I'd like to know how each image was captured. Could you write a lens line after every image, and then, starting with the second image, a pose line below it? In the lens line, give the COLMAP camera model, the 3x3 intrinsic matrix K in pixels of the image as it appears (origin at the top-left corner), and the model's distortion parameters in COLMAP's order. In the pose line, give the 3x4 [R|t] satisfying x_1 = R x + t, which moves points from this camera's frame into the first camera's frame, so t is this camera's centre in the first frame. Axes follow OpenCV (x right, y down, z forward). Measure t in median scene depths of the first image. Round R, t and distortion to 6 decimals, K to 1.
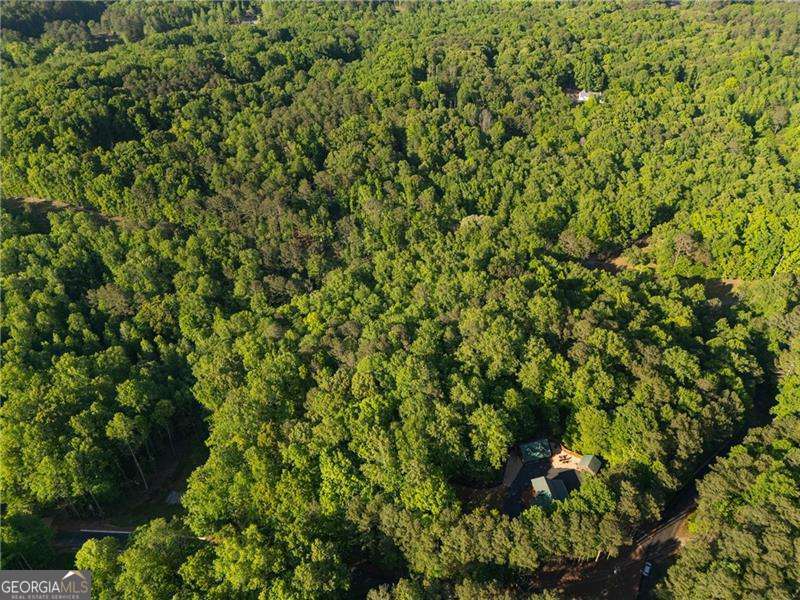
lens RADIAL K [[587.6, 0, 400.0], [0, 587.6, 300.0], [0, 0, 1]] dist [0.061812, -0.004790]
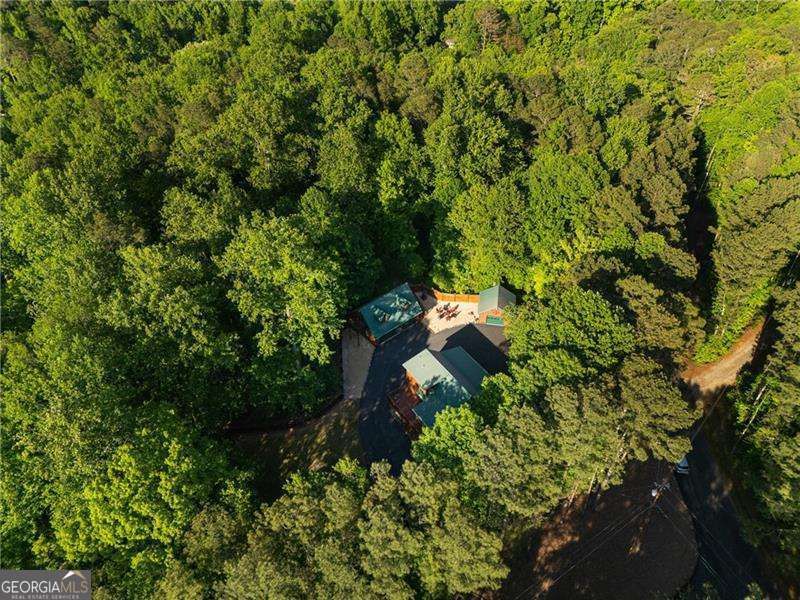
lens RADIAL K [[587.6, 0, 400.0], [0, 587.6, 300.0], [0, 0, 1]] dist [0.061812, -0.004790]
pose [[0.907934, -0.266866, 0.323170, 0.090047], [0.241630, 0.963332, 0.116644, 0.203403], [-0.342449, -0.027817, 0.939125, 0.585860]]
